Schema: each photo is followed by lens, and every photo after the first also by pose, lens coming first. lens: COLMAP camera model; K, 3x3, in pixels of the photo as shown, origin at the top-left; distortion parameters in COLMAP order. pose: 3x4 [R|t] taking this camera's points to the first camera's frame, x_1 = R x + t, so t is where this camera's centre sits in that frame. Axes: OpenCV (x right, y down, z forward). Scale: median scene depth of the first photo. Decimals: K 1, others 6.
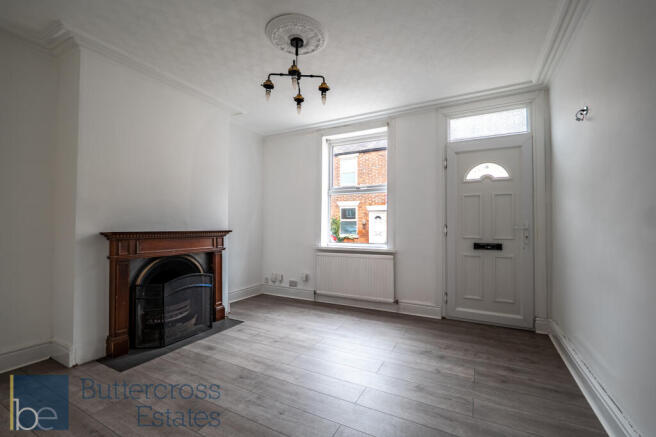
lens RADIAL K [[289.8, 0, 329.2], [0, 289.8, 224.3], [0, 0, 1]] dist [0.000464, 0.000060]
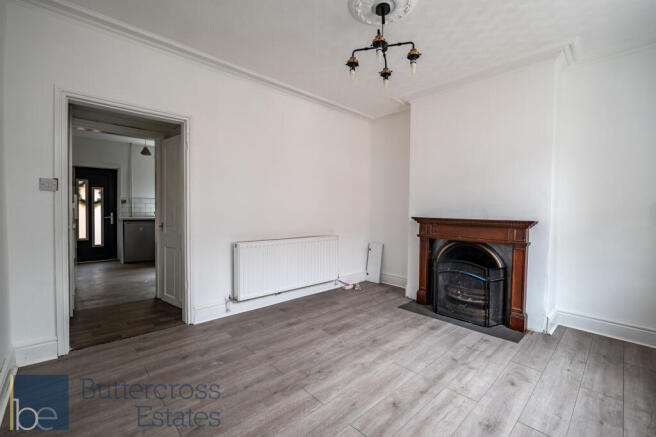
lens RADIAL K [[277.2, 0, 328.0], [0, 277.2, 218.5], [0, 0, 1]] dist [-0.001057, -0.000153]
pose [[-0.324920, 0.024912, -0.945413, 0.674355], [-0.006057, 0.999578, 0.028421, -0.002590], [0.945722, 0.014961, -0.324632, 0.966768]]
